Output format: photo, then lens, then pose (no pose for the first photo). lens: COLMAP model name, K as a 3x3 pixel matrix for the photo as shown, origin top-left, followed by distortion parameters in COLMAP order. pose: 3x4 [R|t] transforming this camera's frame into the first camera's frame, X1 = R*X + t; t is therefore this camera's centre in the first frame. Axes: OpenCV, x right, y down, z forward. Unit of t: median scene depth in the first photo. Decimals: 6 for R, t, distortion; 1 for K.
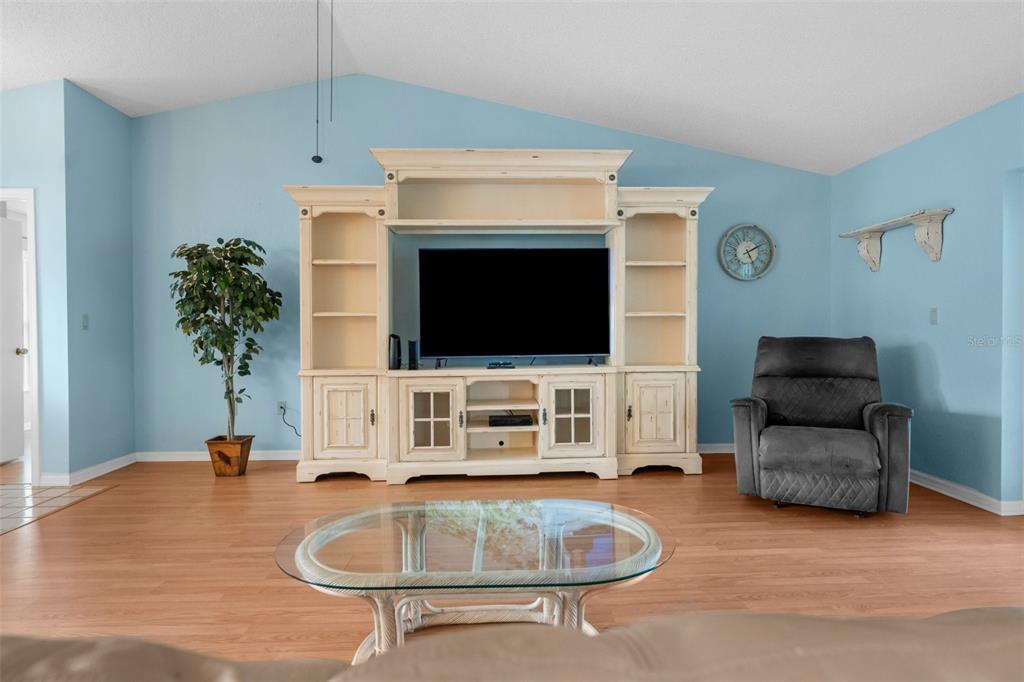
lens RADIAL K [[561.6, 0, 514.1], [0, 561.6, 333.8], [0, 0, 1]] dist [-0.005487, -0.001290]
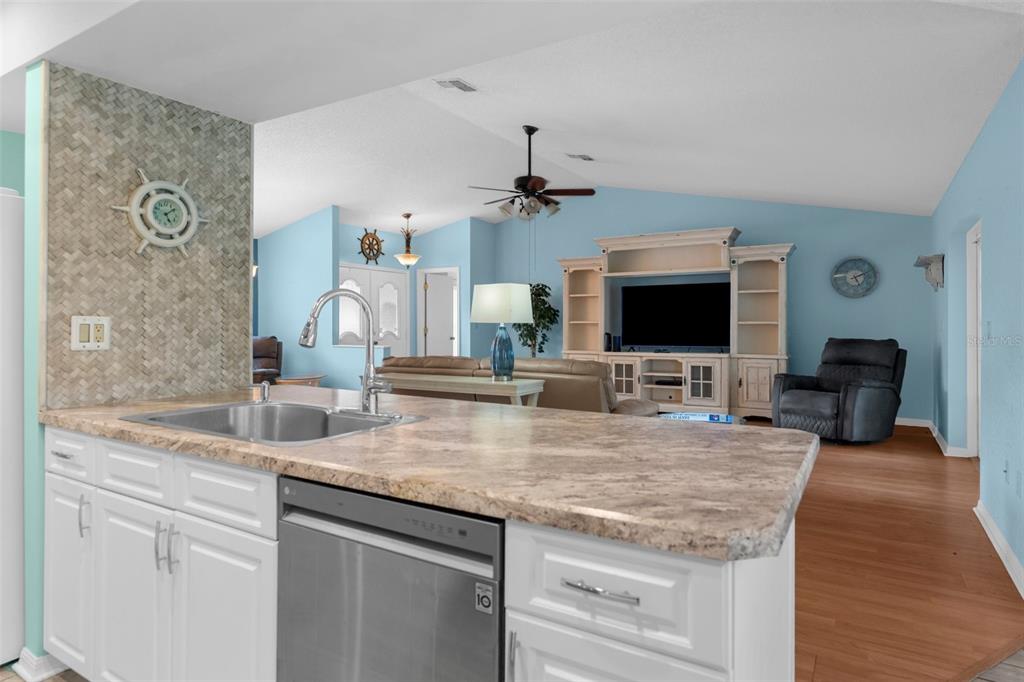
lens RADIAL K [[580.0, 0, 512.3], [0, 580.0, 322.7], [0, 0, 1]] dist [-0.001405, -0.000416]
pose [[0.829743, 0.004564, -0.558127, 0.613186], [-0.010732, 0.999912, -0.007778, -0.014799], [0.558043, 0.012443, 0.829719, -0.802419]]
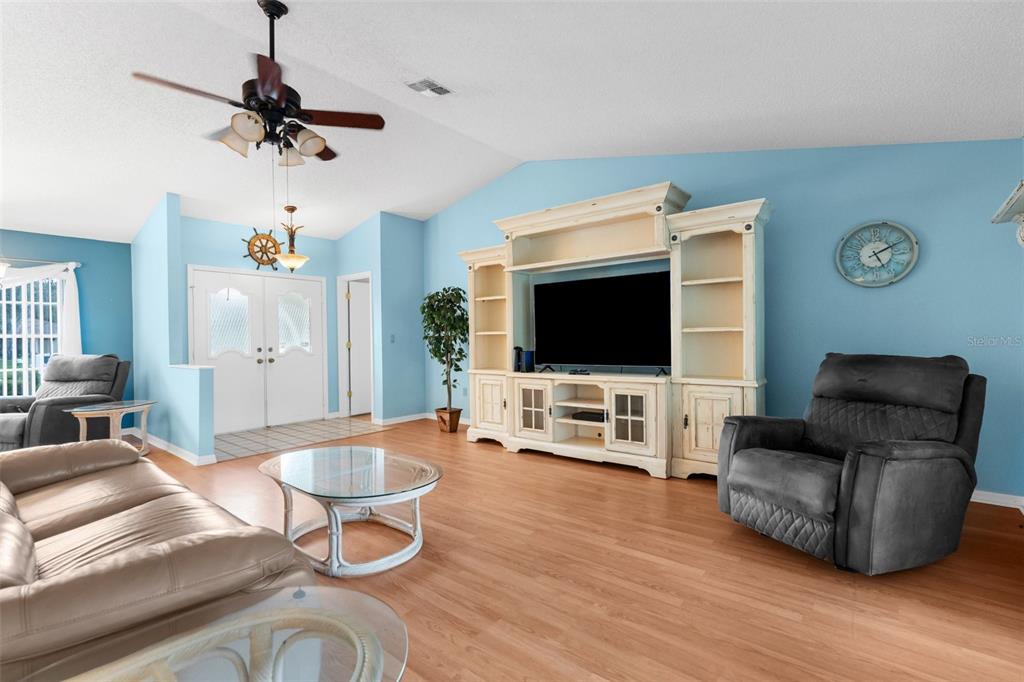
lens RADIAL K [[465.6, 0, 512.0], [0, 465.6, 341.0], [0, 0, 1]] dist [-0.001949, -0.000320]
pose [[0.748265, 0.000638, -0.663400, 0.563106], [0.000303, 0.999999, 0.001303, -0.015617], [0.663400, -0.001176, 0.748264, 0.110155]]
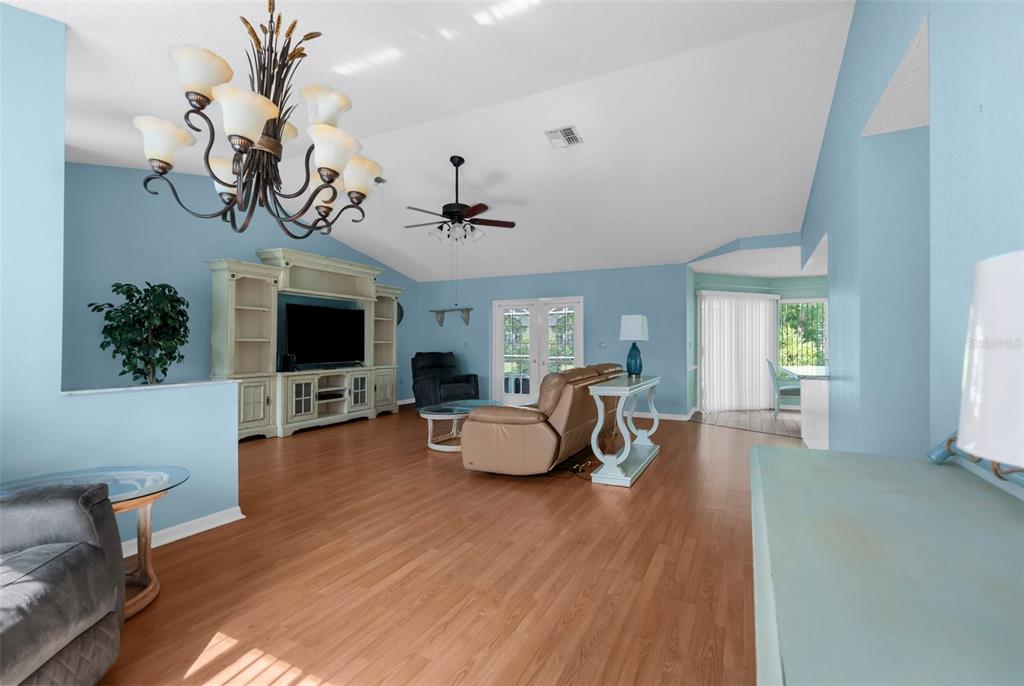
lens RADIAL K [[484.3, 0, 512.0], [0, 484.3, 343.0], [0, 0, 1]] dist [0.000099, -0.000223]
pose [[0.487134, 0.010715, 0.873261, -1.178483], [0.005479, 0.999868, -0.015325, 0.000299], [-0.873310, 0.012250, 0.487011, -0.363653]]
